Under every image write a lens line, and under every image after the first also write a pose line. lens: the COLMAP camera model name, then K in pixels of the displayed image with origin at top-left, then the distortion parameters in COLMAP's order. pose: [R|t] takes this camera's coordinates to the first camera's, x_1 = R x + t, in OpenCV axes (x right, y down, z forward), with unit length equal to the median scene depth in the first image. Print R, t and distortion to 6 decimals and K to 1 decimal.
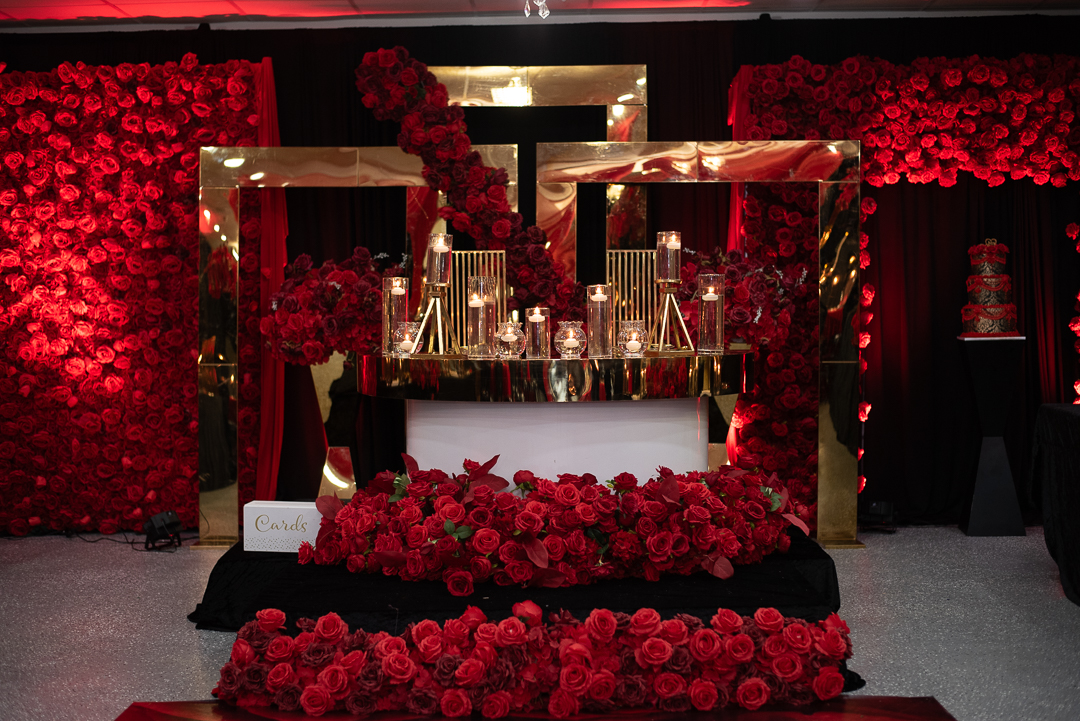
lens RADIAL K [[1615.8, 0, 540.0], [0, 1615.8, 360.5], [0, 0, 1]] dist [-0.016075, -0.519341]
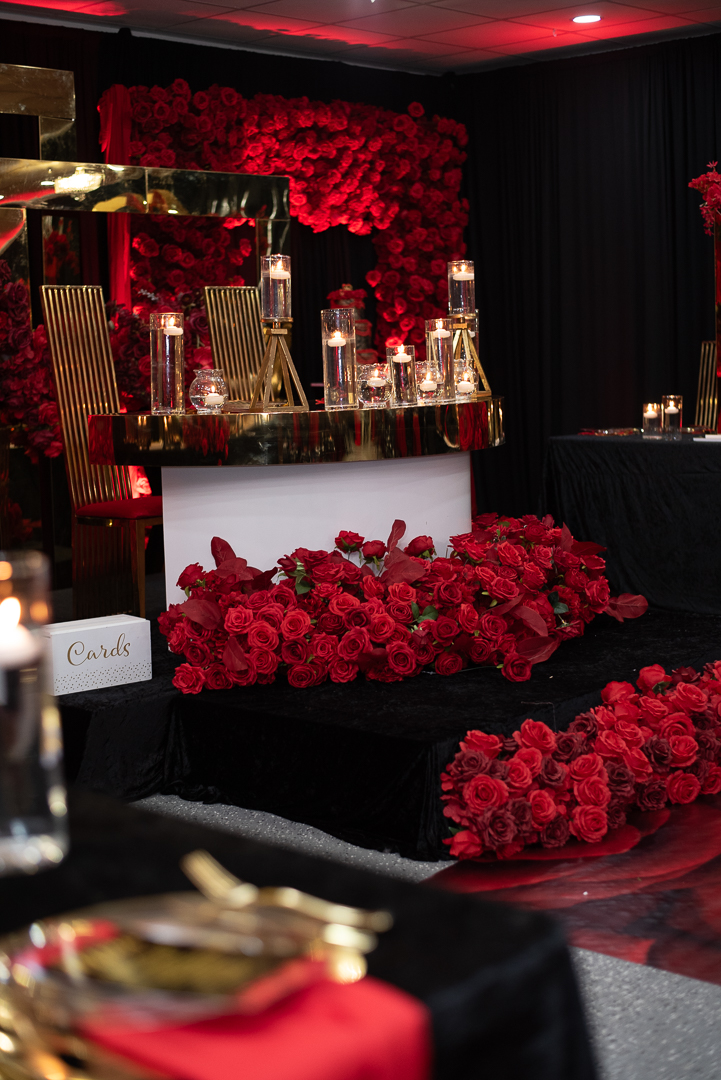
lens RADIAL K [[1615.8, 0, 360.5], [0, 1615.8, 540.0], [0, 0, 1]] dist [-0.016075, -0.519341]
pose [[0.637596, -0.104784, 0.763211, -0.494548], [0.058083, 0.994425, 0.088005, -0.004903], [-0.768178, -0.011782, 0.640128, 0.340188]]
